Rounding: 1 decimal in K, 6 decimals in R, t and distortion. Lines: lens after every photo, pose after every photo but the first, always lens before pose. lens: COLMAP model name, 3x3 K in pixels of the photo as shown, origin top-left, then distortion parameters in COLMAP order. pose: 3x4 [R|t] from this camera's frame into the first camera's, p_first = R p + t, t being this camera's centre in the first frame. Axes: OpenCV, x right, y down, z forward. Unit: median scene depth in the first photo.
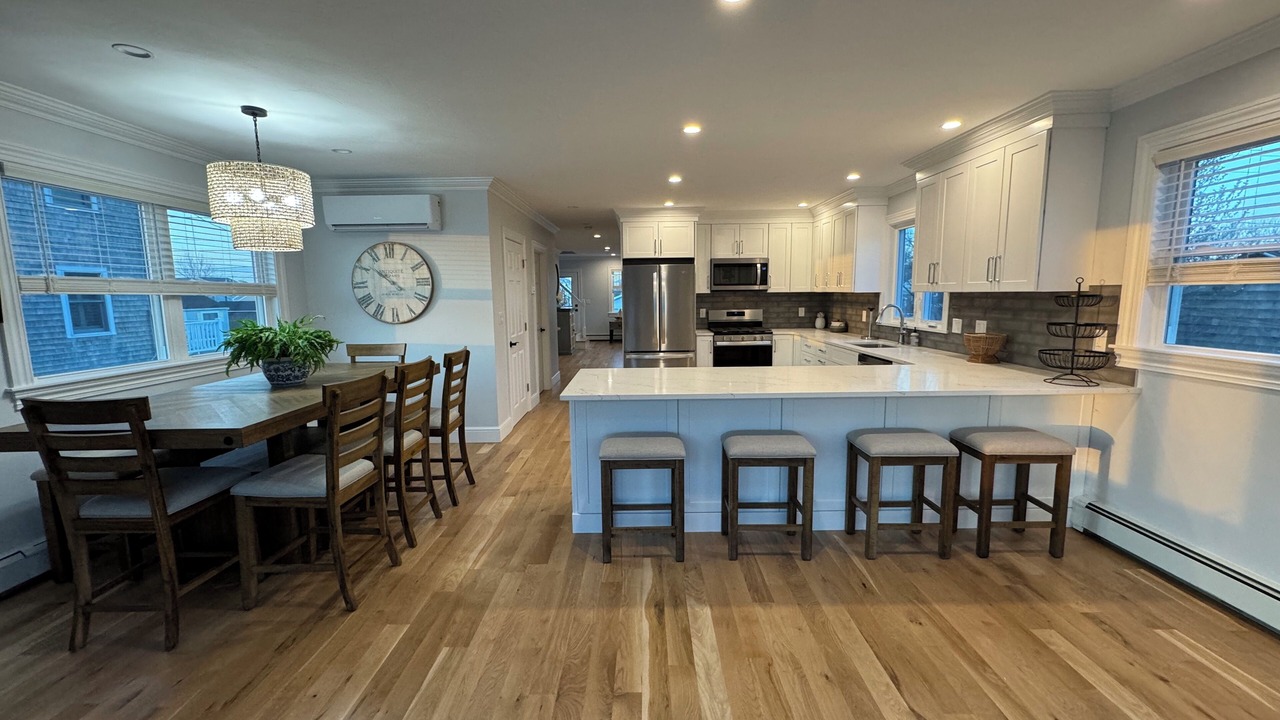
lens RADIAL K [[511.1, 0, 638.3], [0, 511.1, 359.5], [0, 0, 1]] dist [-0.004759, 0.000646]
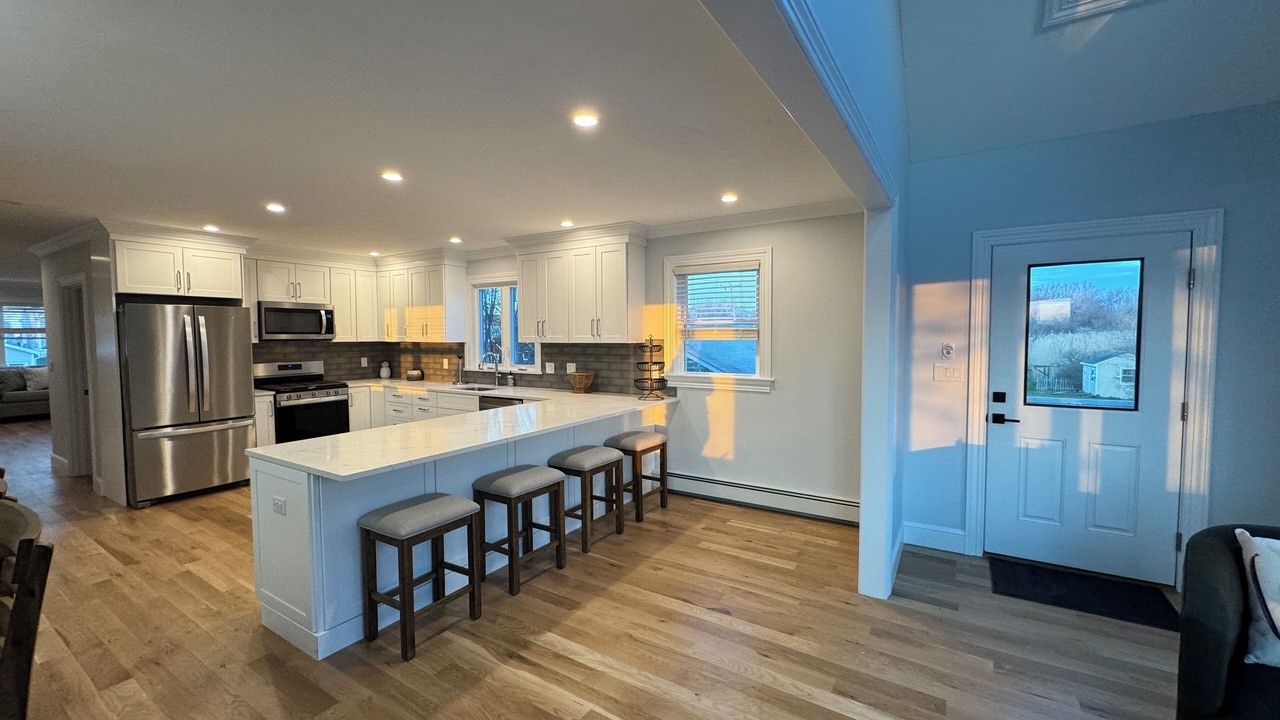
lens RADIAL K [[511.1, 0, 636.0], [0, 511.1, 360.9], [0, 0, 1]] dist [-0.004759, 0.000646]
pose [[0.527020, -0.032564, 0.849229, -0.388702], [0.107885, 0.993745, -0.028847, -0.022917], [-0.842977, 0.106822, 0.527237, 0.118945]]
